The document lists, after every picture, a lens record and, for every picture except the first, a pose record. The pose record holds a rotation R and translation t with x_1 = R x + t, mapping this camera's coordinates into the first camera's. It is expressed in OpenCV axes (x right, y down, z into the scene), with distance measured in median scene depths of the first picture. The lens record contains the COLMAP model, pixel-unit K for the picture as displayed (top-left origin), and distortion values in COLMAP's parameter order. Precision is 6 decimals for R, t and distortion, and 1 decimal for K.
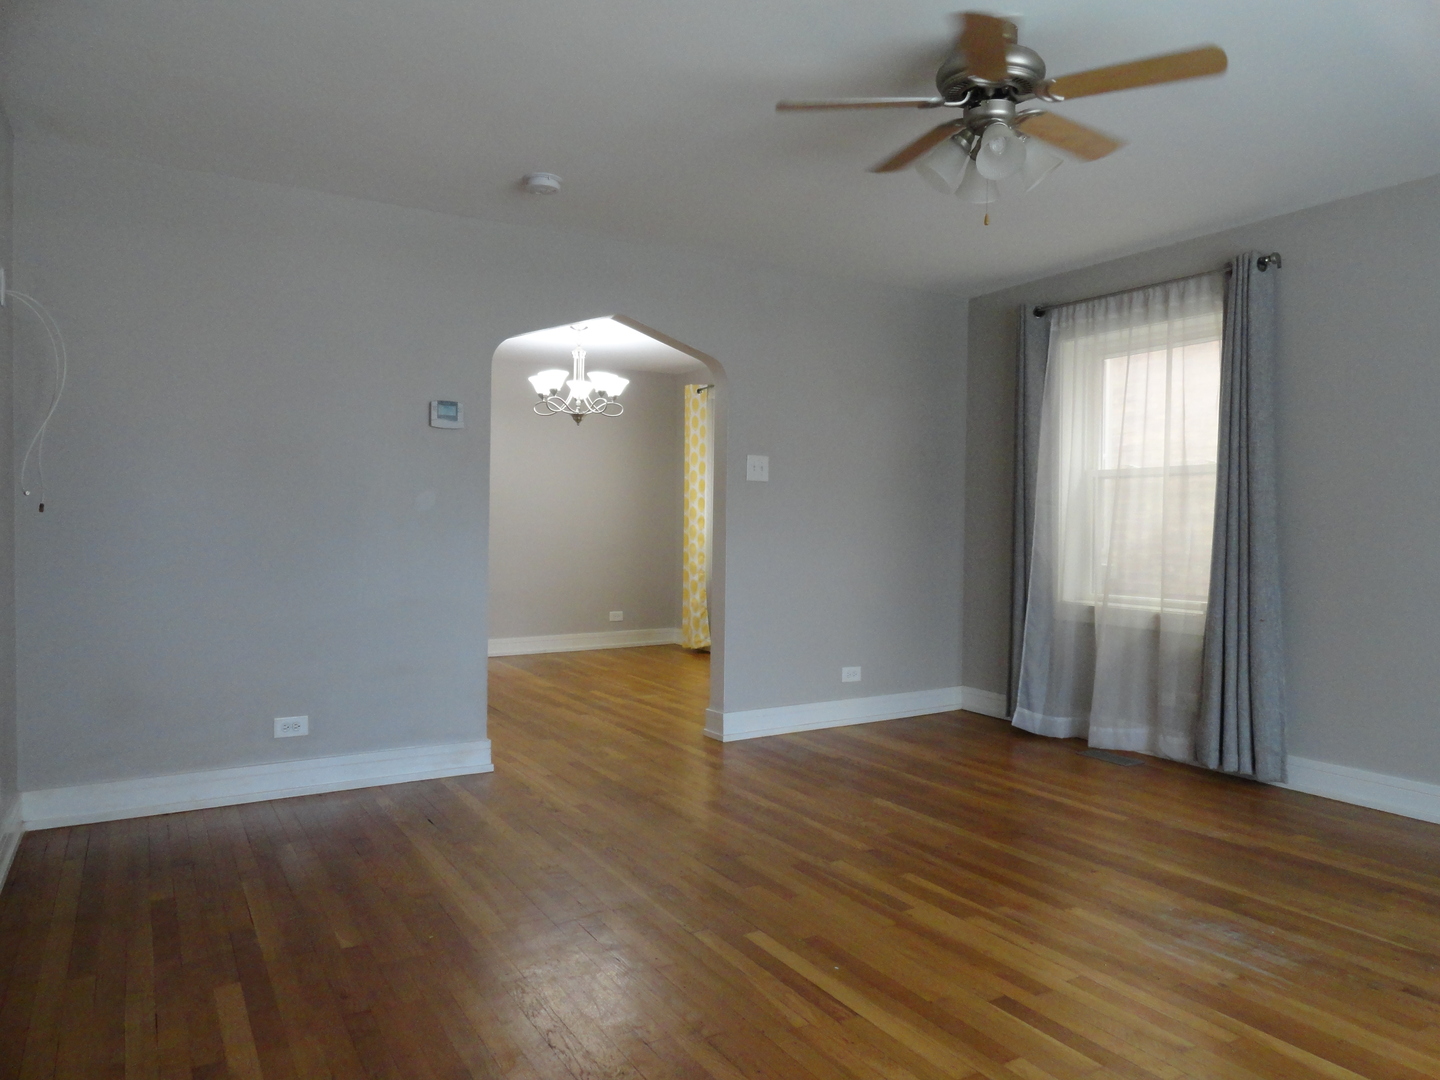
lens RADIAL K [[989.5, 0, 723.1], [0, 989.5, 522.9], [0, 0, 1]] dist [0.002212, 0.002053]
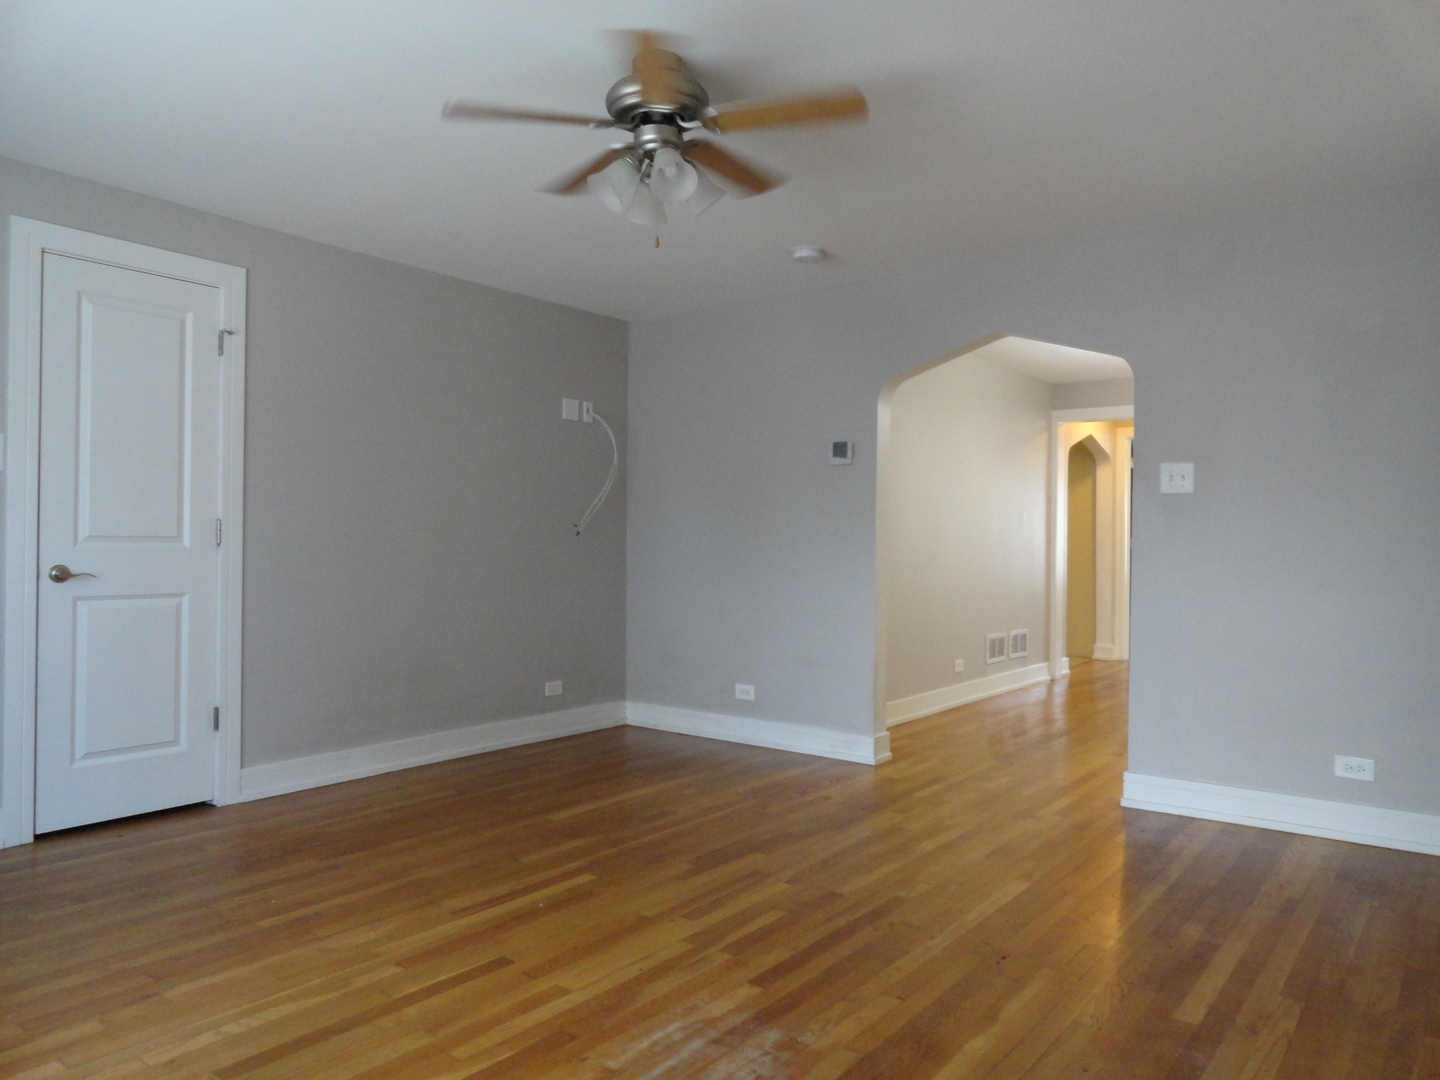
lens RADIAL K [[984.3, 0, 728.0], [0, 984.3, 535.4], [0, 0, 1]] dist [-0.010066, -0.001081]
pose [[0.363570, -0.007474, -0.931537, 0.901528], [-0.005547, 0.999933, -0.010187, 0.001969], [0.931550, 0.008871, 0.363505, 0.519334]]
